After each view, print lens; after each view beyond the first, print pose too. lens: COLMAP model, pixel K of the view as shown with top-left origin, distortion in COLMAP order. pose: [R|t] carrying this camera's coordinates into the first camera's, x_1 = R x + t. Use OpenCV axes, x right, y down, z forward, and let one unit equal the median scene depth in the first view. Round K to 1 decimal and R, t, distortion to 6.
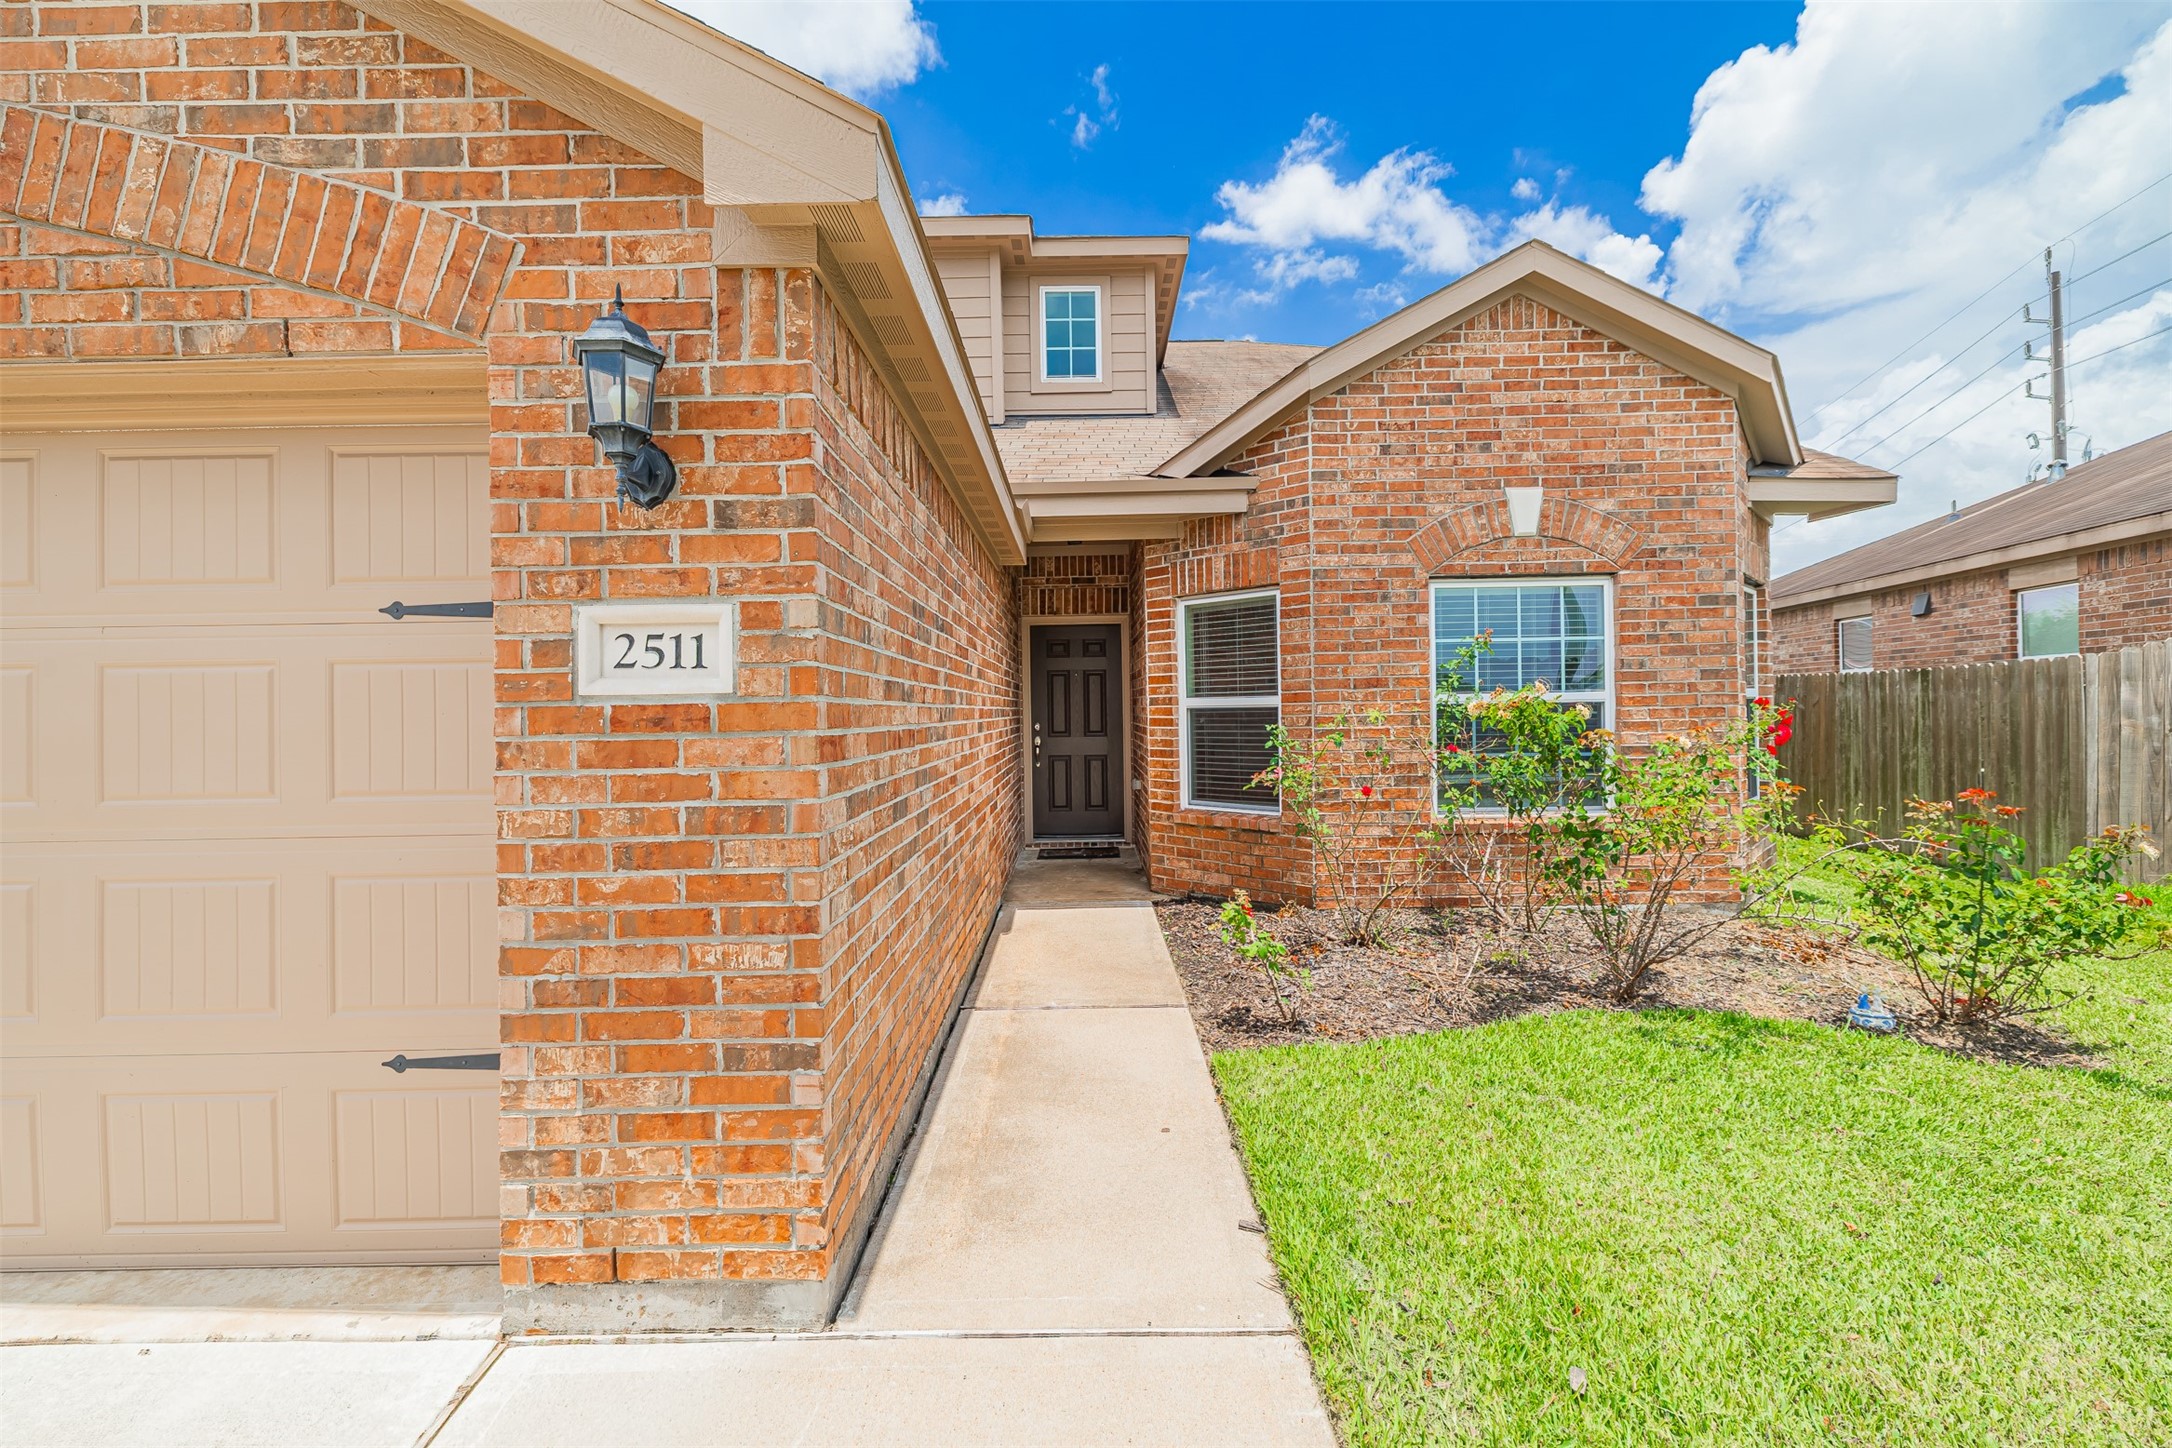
lens RADIAL K [[917.7, 0, 1080.6], [0, 917.7, 718.3], [0, 0, 1]] dist [0.004698, -0.000124]
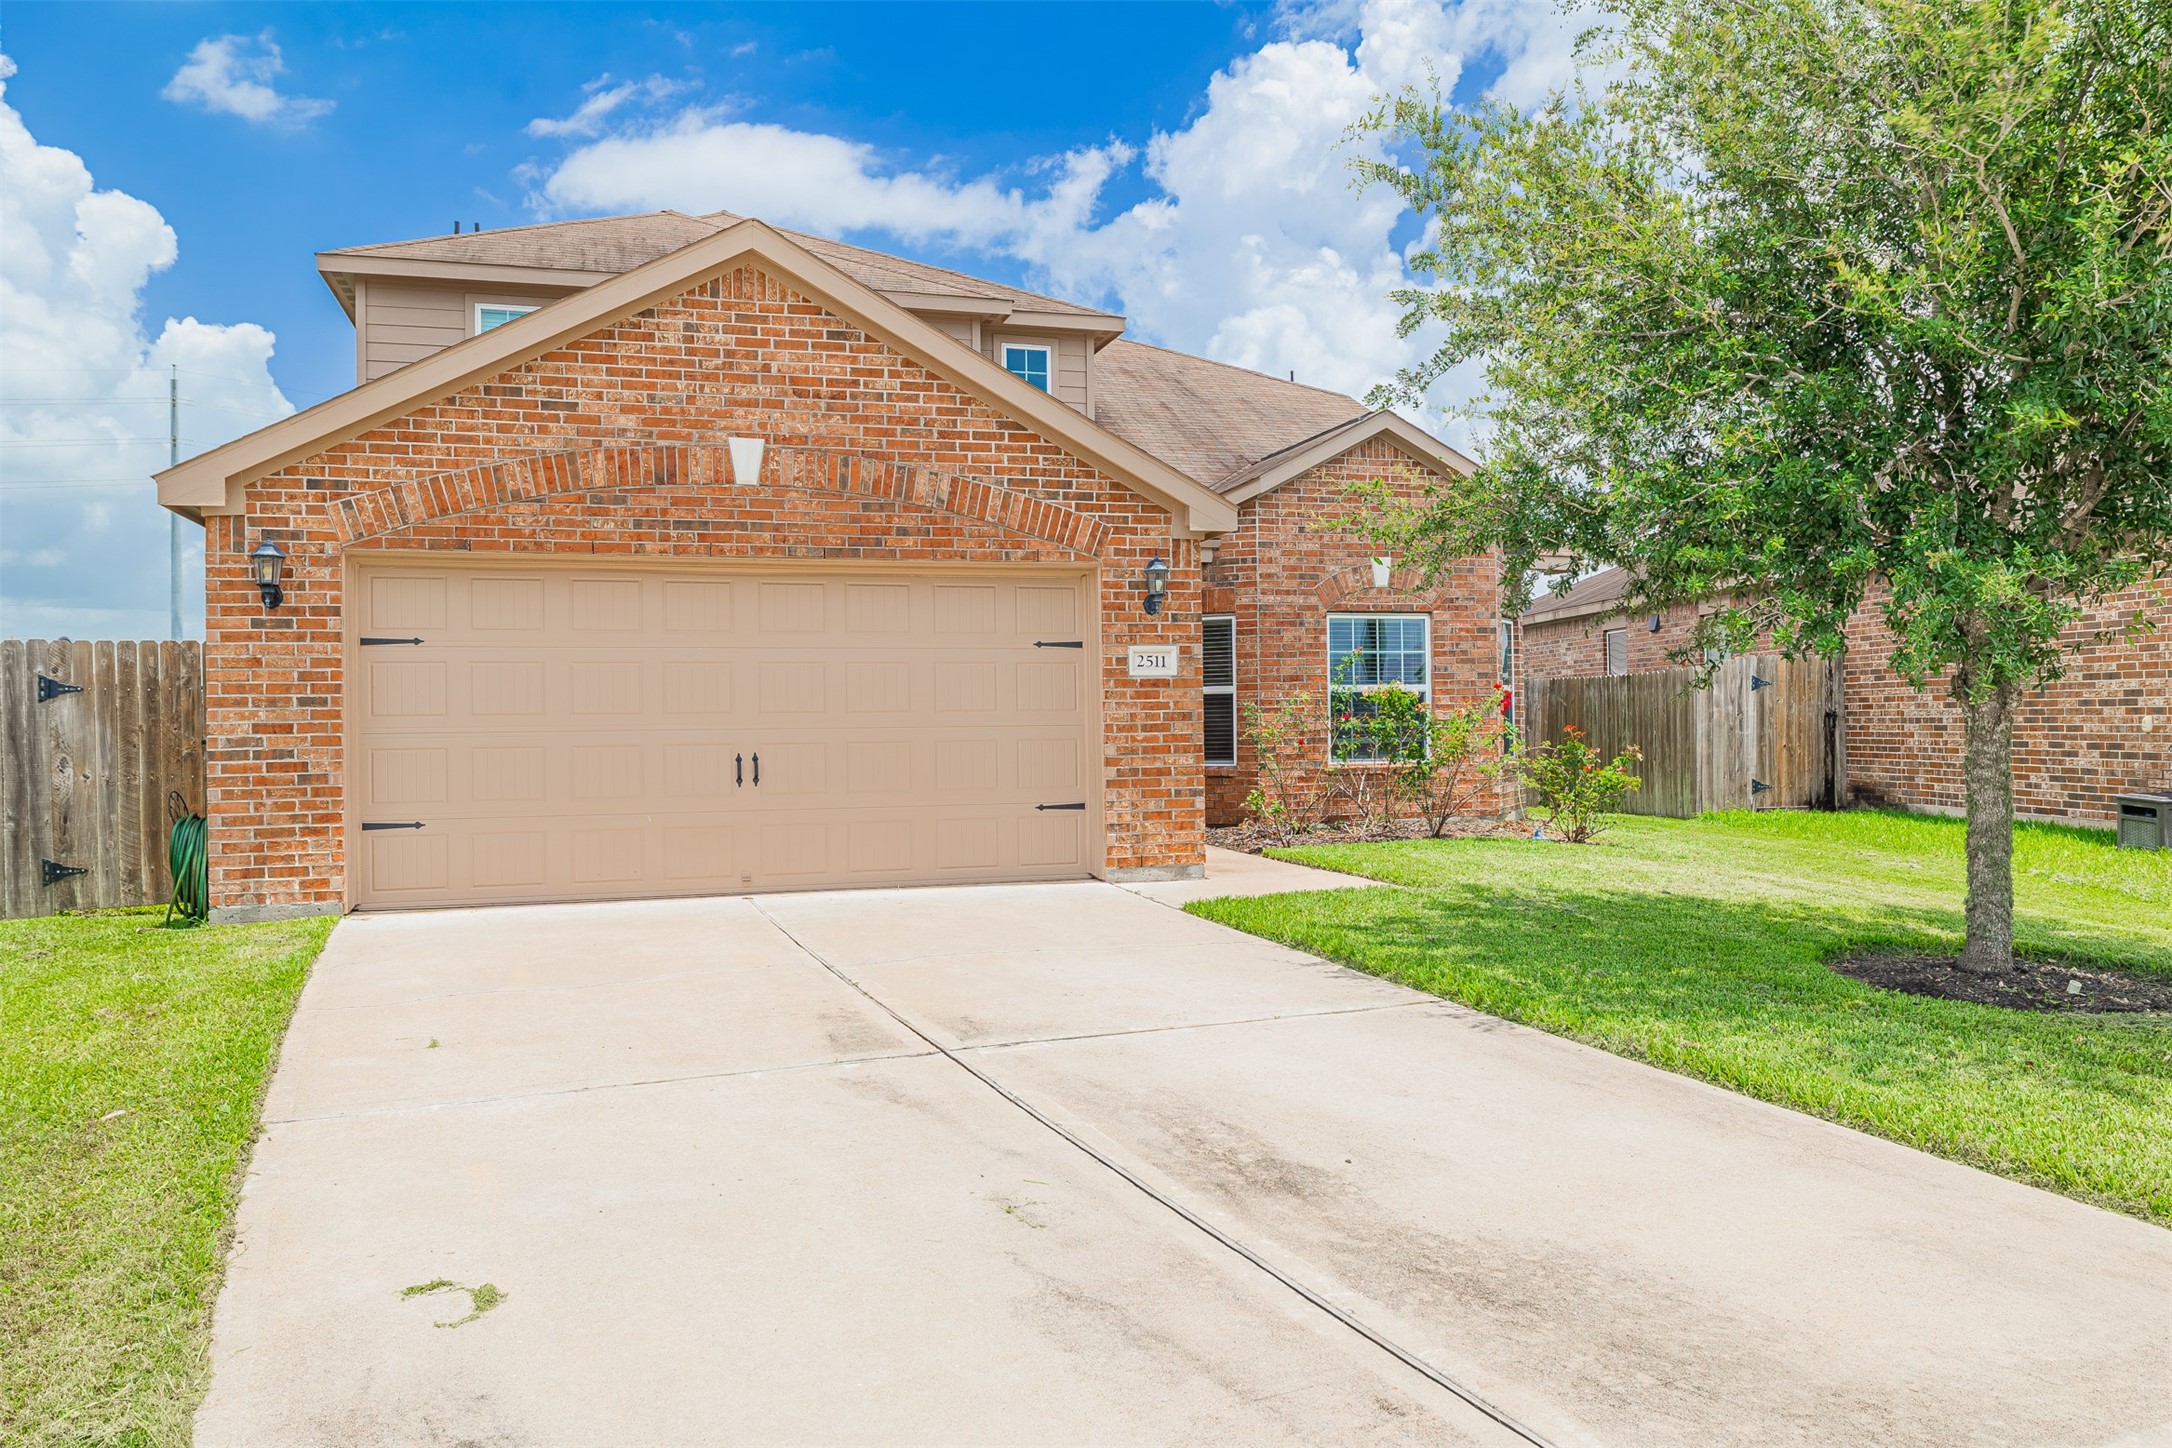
lens RADIAL K [[1575.1, 0, 1088.3], [0, 1575.1, 727.6], [0, 0, 1]] dist [-0.003623, 0.000348]
pose [[0.952719, 0.003333, 0.303835, -0.835357], [0.000223, 0.999932, -0.011670, 0.077337], [-0.303853, 0.011186, 0.952653, -1.455436]]
